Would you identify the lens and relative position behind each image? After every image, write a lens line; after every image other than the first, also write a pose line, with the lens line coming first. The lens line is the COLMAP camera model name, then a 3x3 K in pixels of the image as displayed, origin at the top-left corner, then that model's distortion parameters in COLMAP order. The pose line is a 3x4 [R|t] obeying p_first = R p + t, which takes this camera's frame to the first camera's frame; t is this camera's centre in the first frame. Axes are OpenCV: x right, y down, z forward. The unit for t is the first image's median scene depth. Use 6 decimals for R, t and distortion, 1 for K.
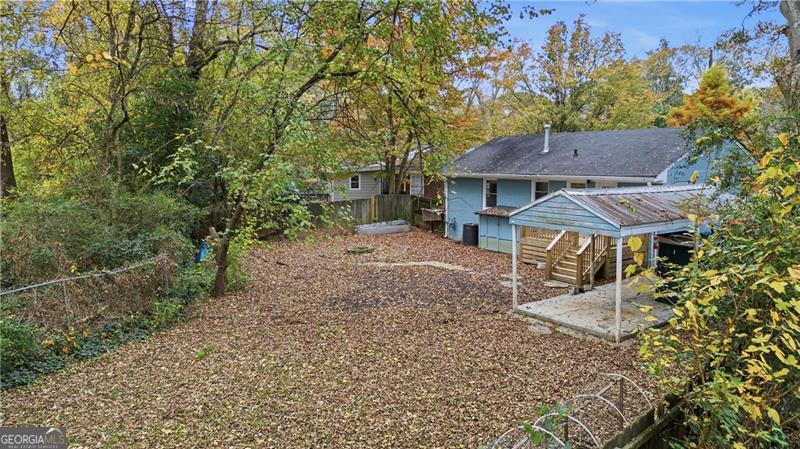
lens RADIAL K [[561.3, 0, 400.0], [0, 561.3, 224.5], [0, 0, 1]] dist [0.026687, -0.001685]
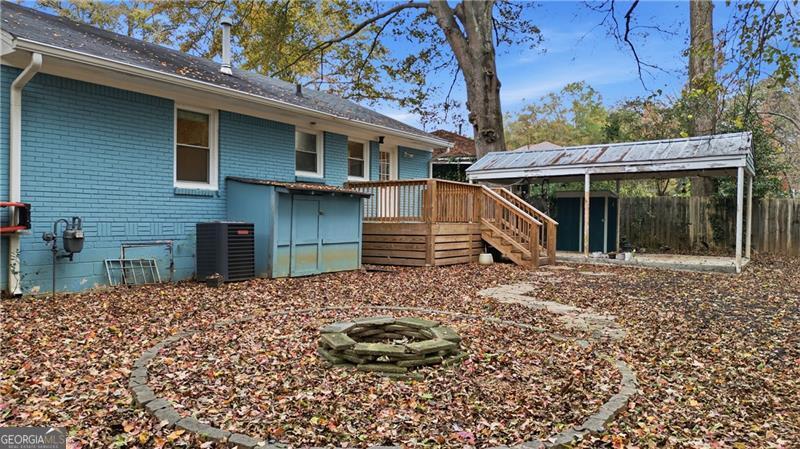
lens RADIAL K [[561.3, 0, 400.0], [0, 561.3, 224.5], [0, 0, 1]] dist [0.026687, -0.001685]
pose [[-0.336911, -0.005804, 0.941519, -0.244676], [0.109685, 0.992930, 0.045370, -0.003908], [-0.935126, 0.118556, -0.333892, 0.997117]]
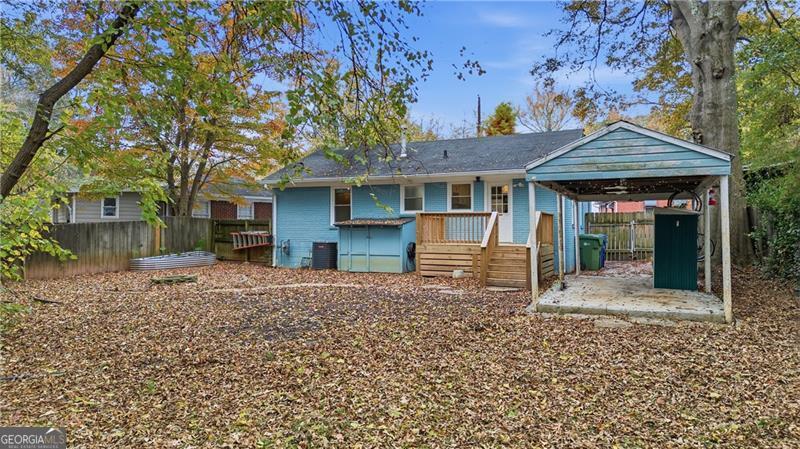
lens RADIAL K [[561.3, 0, 400.0], [0, 561.3, 224.5], [0, 0, 1]] dist [0.026687, -0.001685]
pose [[0.863047, 0.006270, 0.505085, -0.166496], [0.061343, 0.991221, -0.117123, 0.070291], [-0.501386, 0.132067, 0.855085, 0.276772]]
